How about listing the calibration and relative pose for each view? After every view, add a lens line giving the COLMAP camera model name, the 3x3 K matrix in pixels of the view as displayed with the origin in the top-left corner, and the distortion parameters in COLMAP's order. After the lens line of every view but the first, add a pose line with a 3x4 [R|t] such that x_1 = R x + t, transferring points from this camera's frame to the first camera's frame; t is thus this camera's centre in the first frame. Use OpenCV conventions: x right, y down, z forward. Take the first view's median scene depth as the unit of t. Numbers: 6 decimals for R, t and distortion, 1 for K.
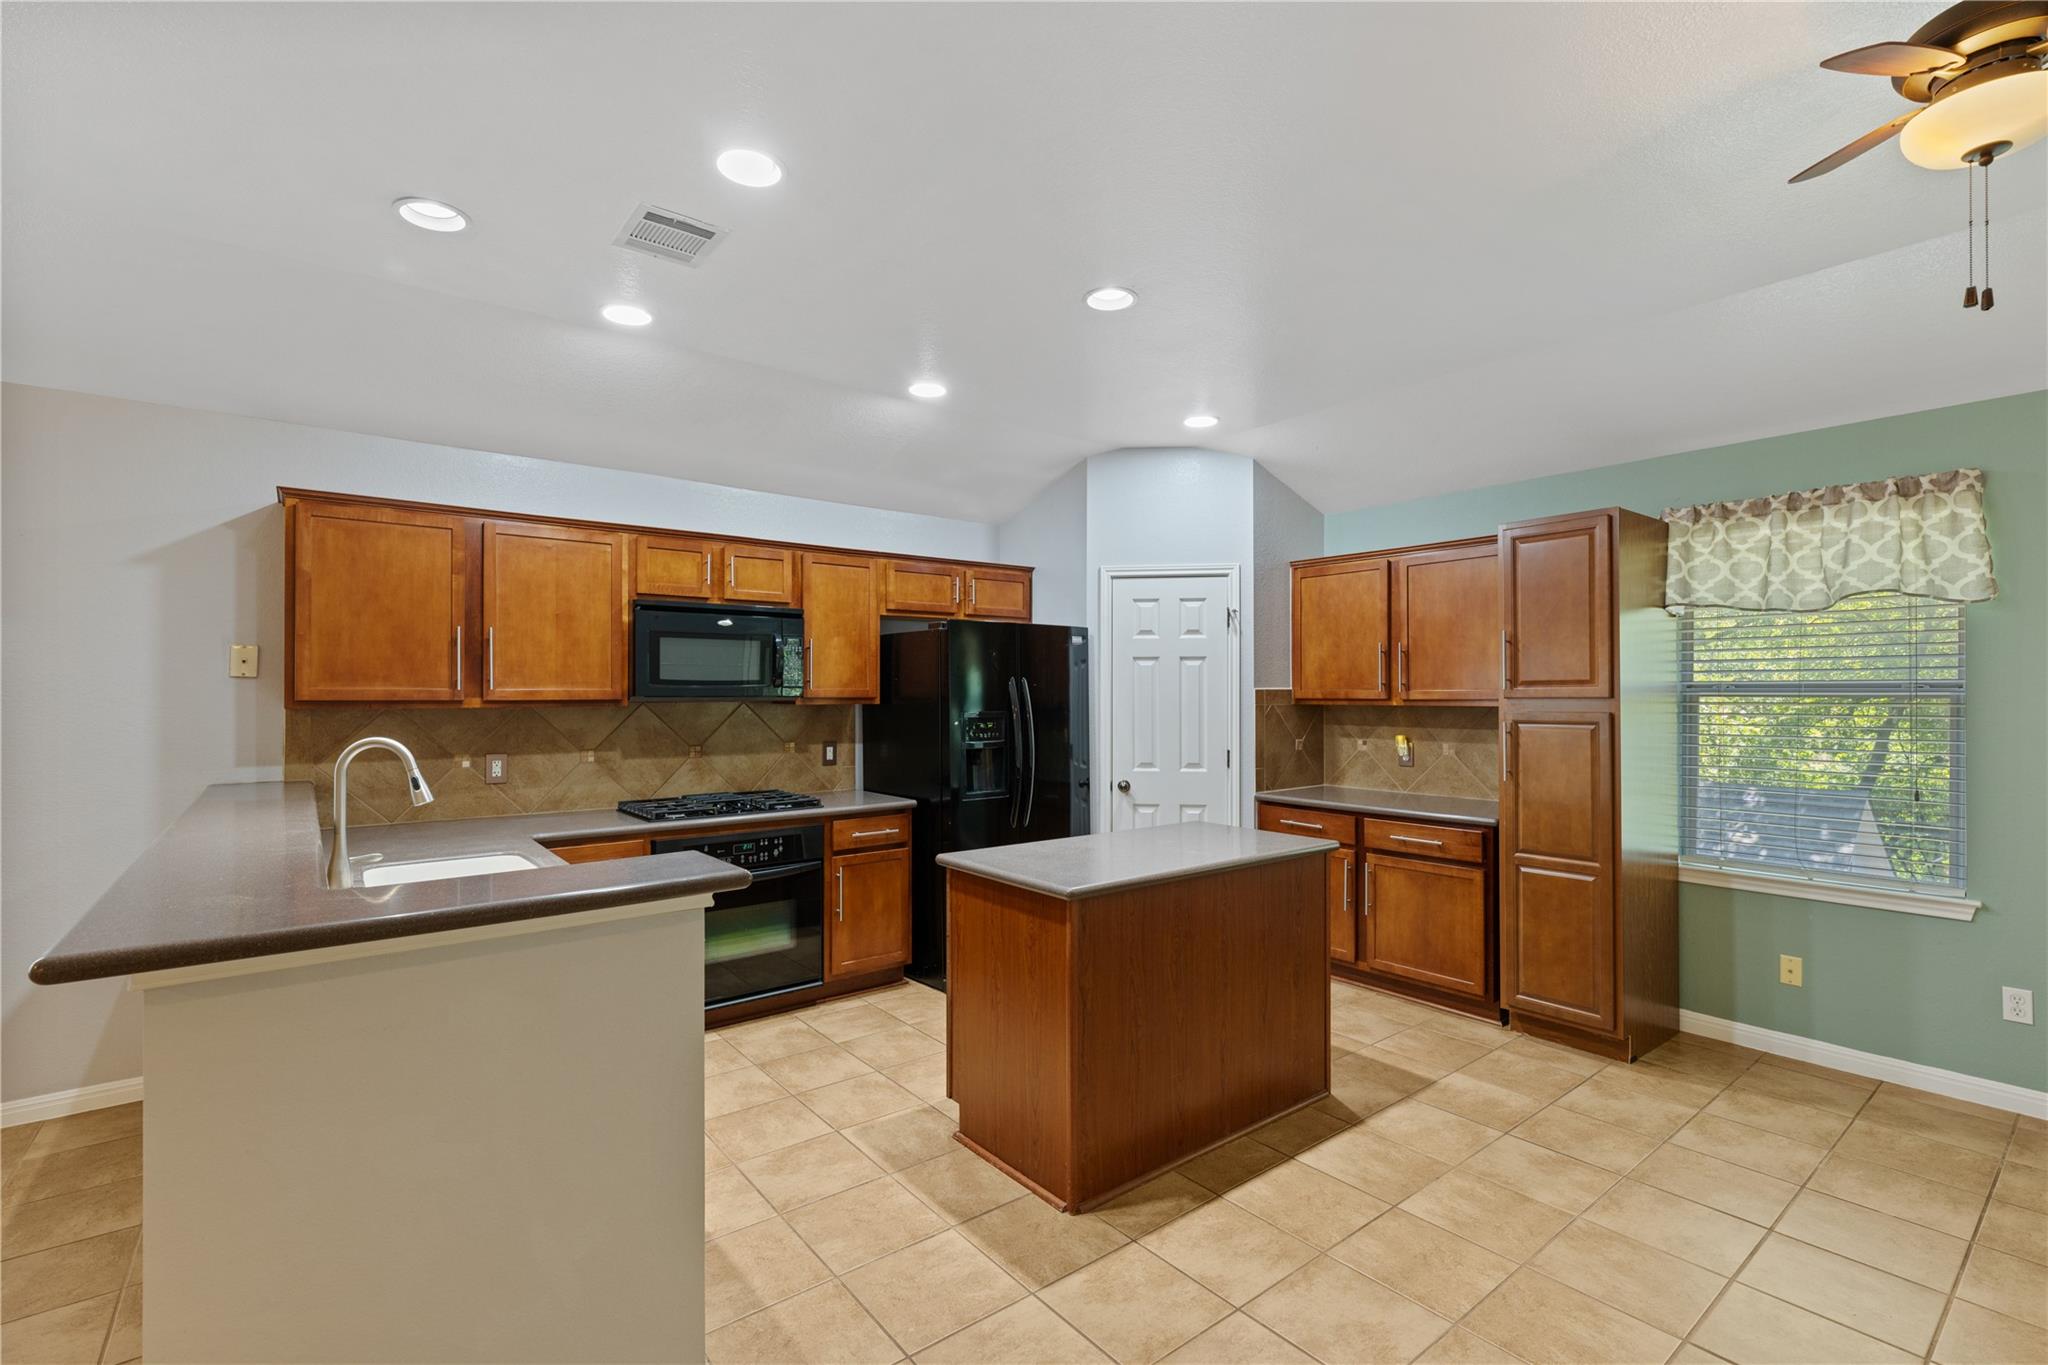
lens RADIAL K [[911.6, 0, 1025.8], [0, 911.6, 687.5], [0, 0, 1]] dist [-0.000648, 0.000015]
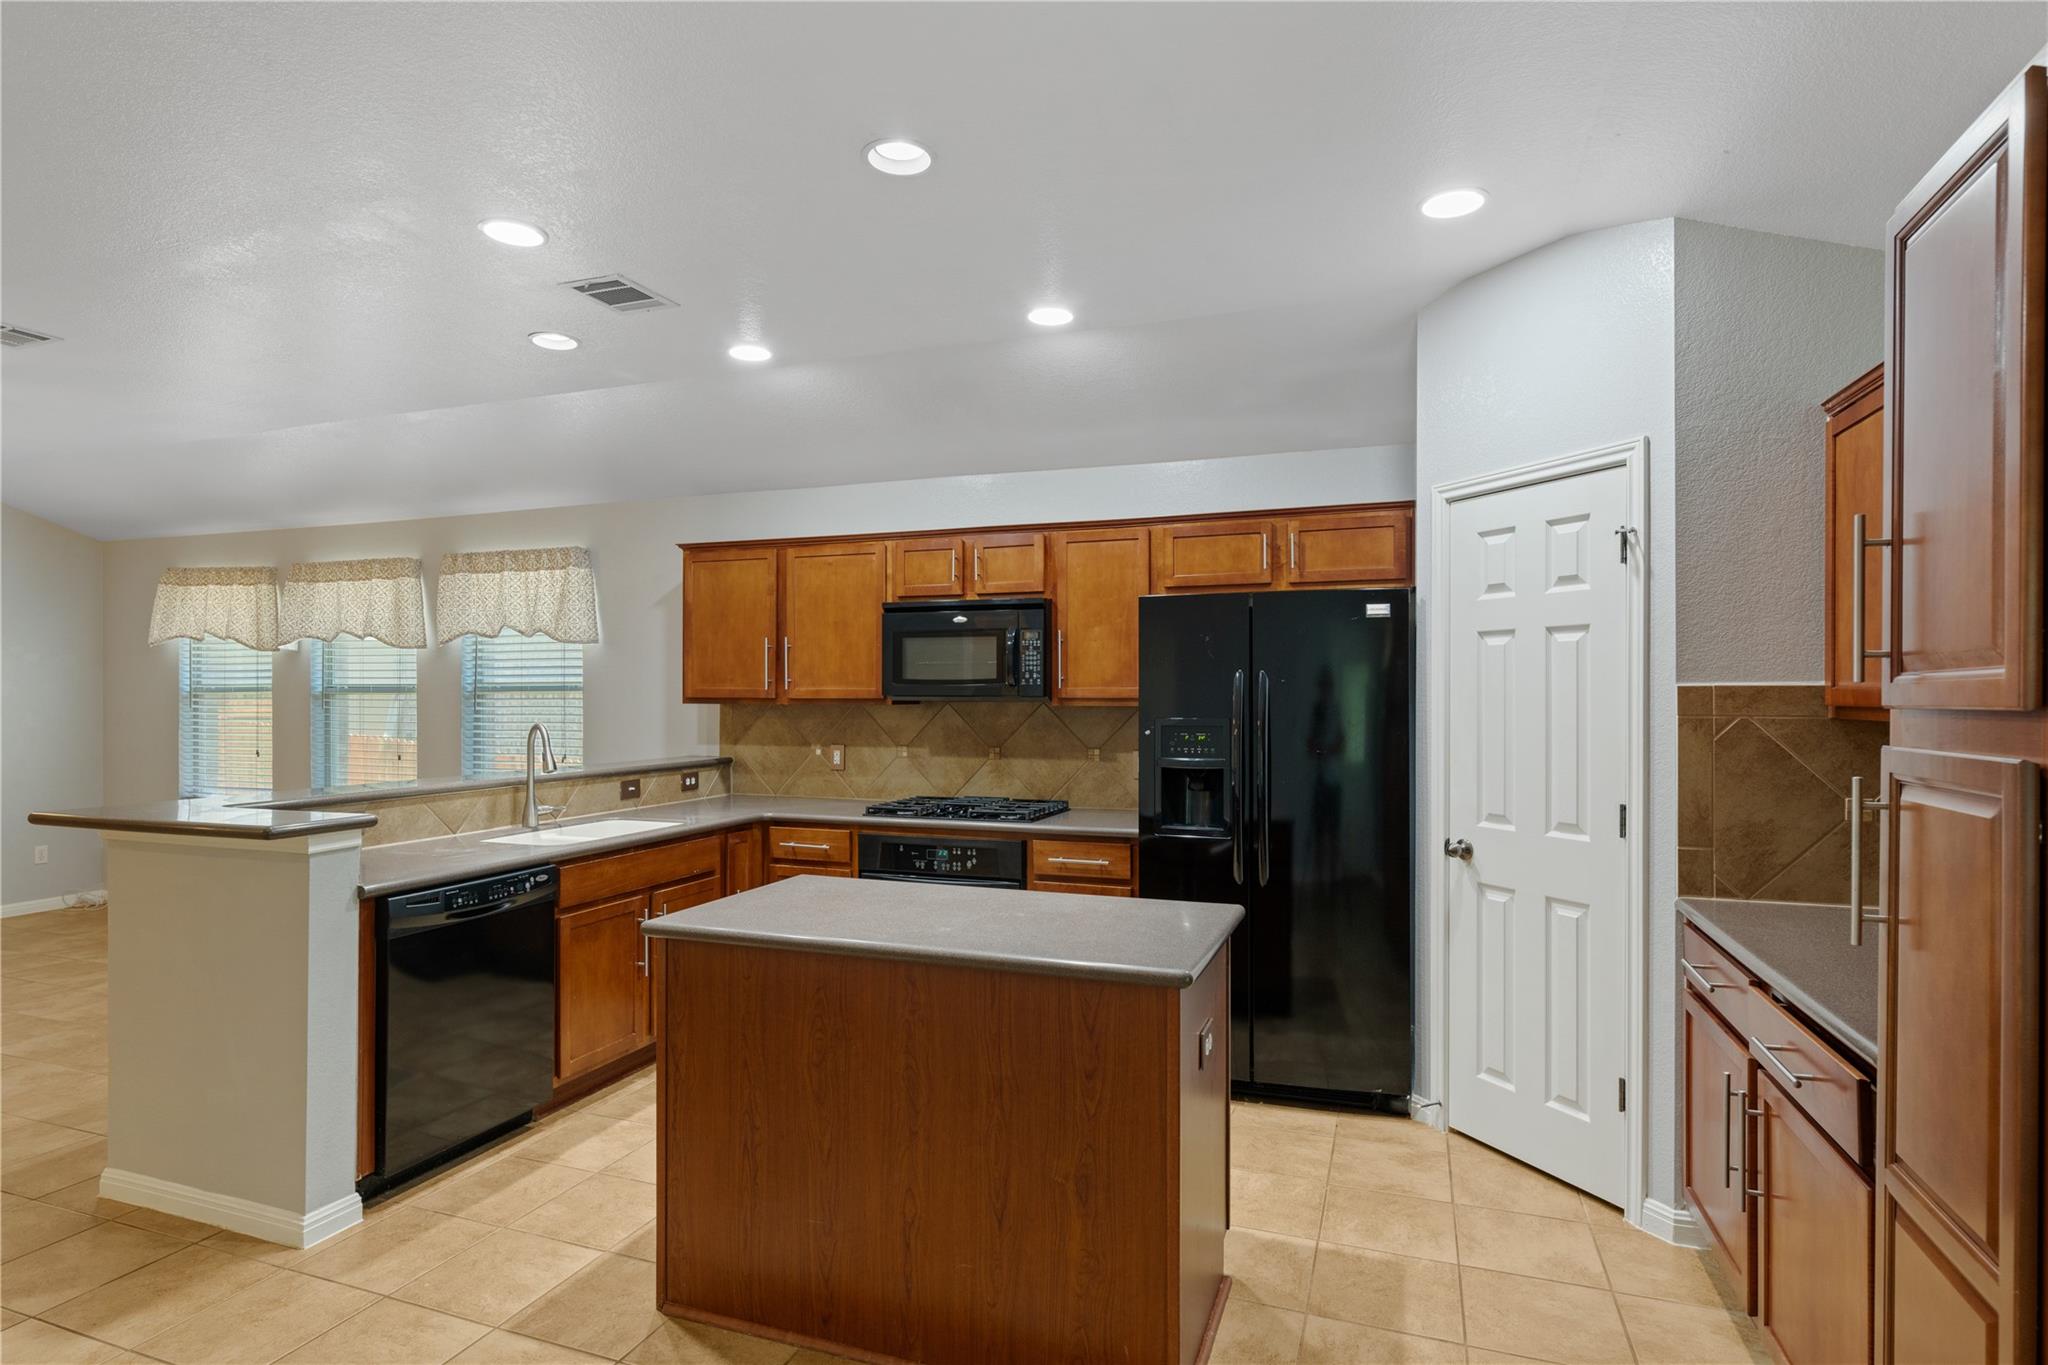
lens RADIAL K [[1049.0, 0, 1023.8], [0, 1049.0, 689.8], [0, 0, 1]] dist [0.001016, 0.000020]
pose [[0.522022, -0.001507, -0.852930, 0.674219], [0.004108, 0.999991, 0.000747, 0.002744], [0.852922, -0.003893, 0.522024, 0.496945]]
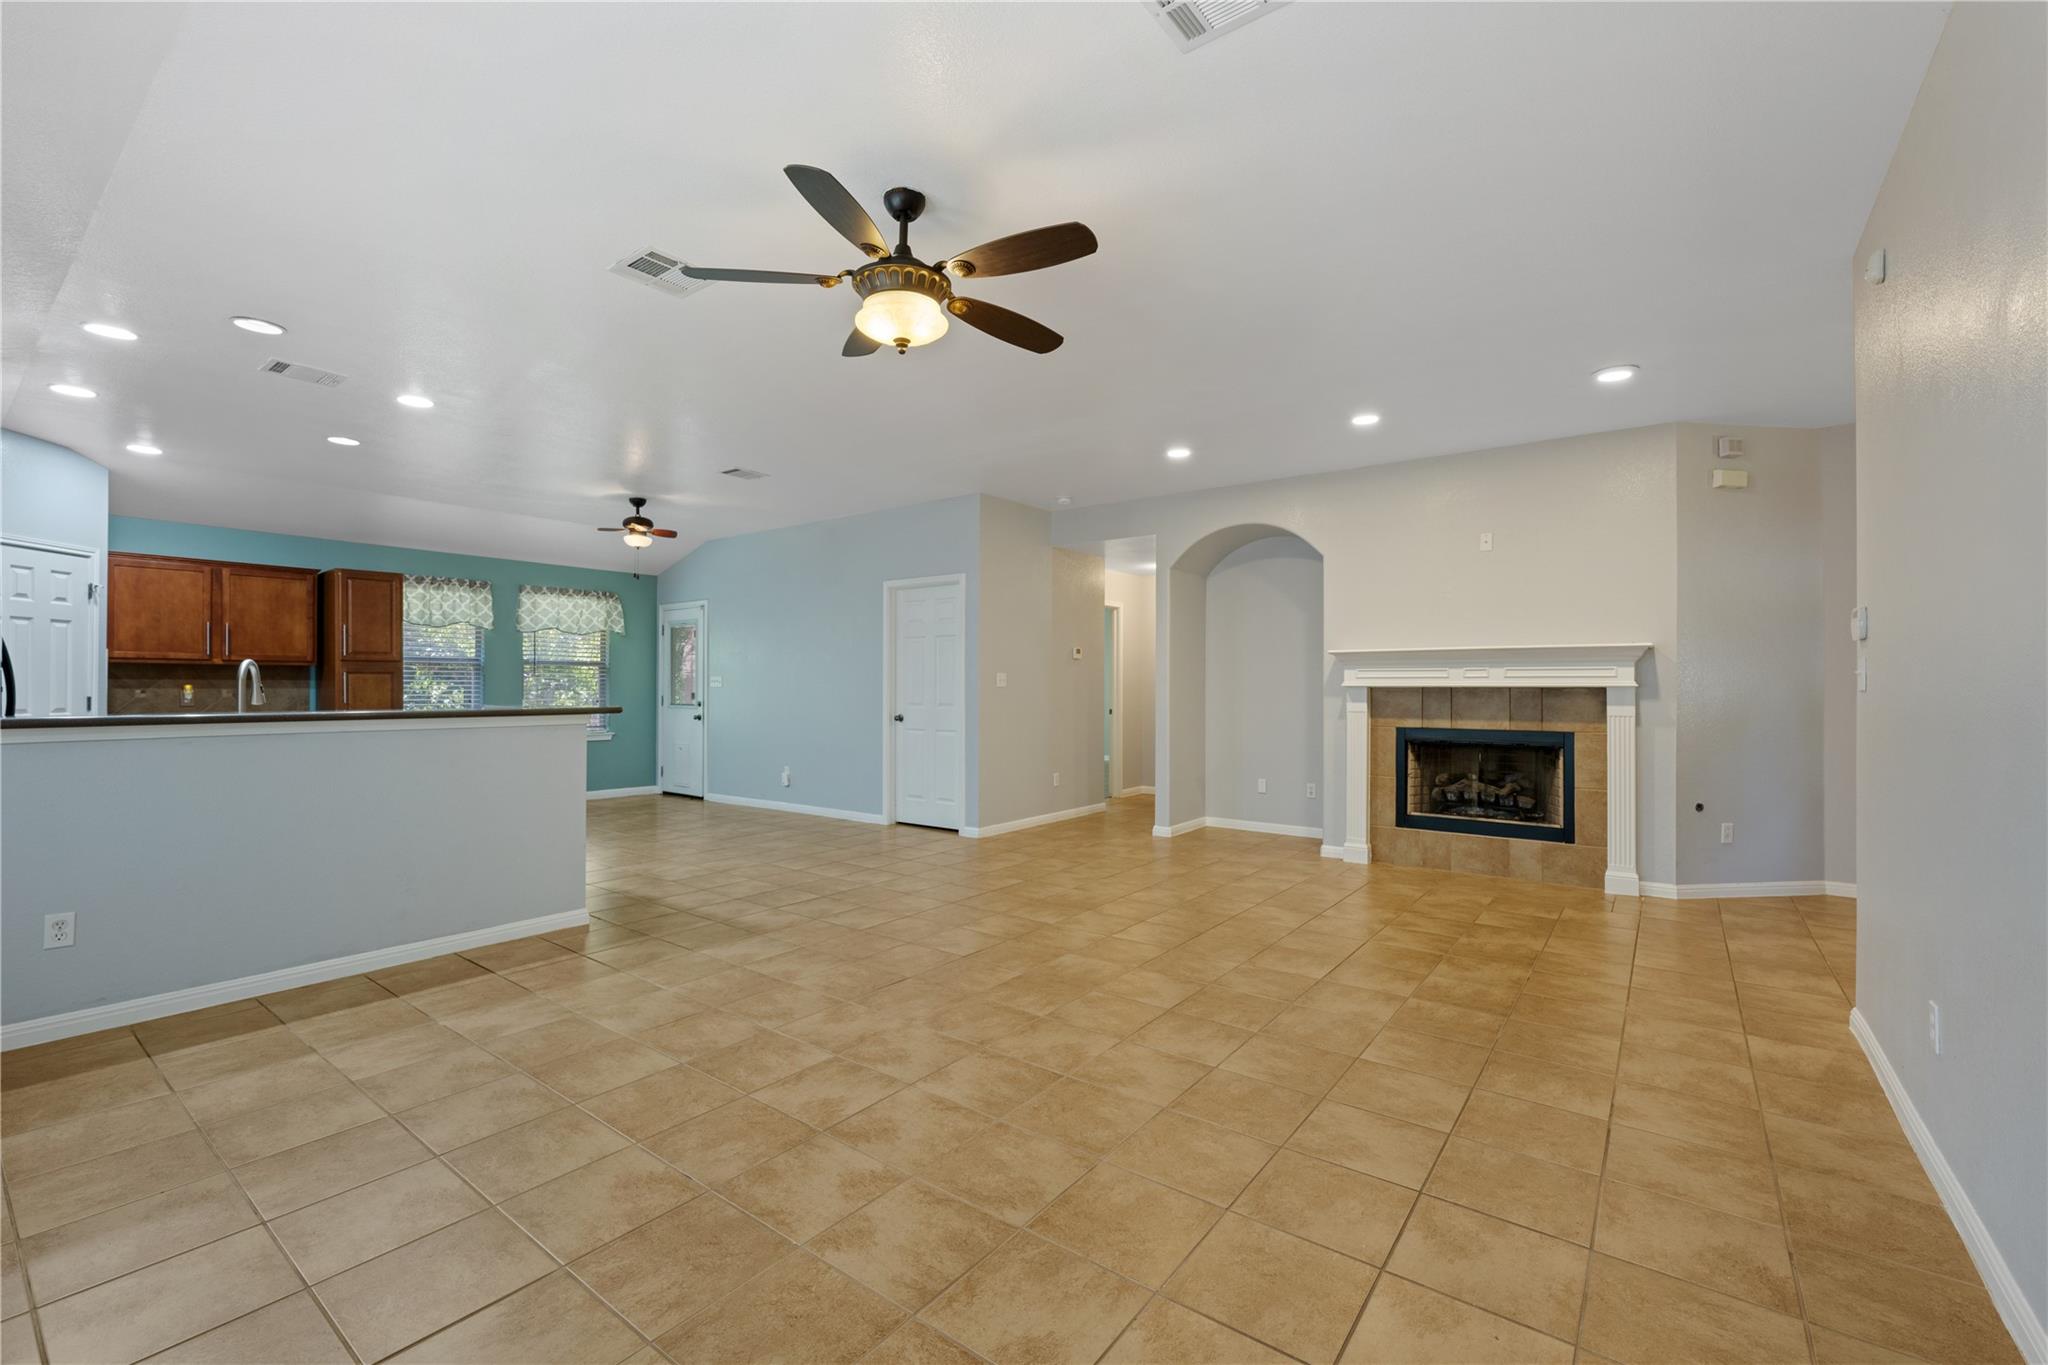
lens RADIAL K [[855.4, 0, 1024.0], [0, 855.4, 682.5], [0, 0, 1]] dist [-0.000527, -0.000077]
pose [[-0.249007, 0.004611, 0.968491, -1.520815], [-0.006922, 0.999955, -0.006541, 0.058798], [-0.968477, -0.008332, -0.248964, 0.057884]]
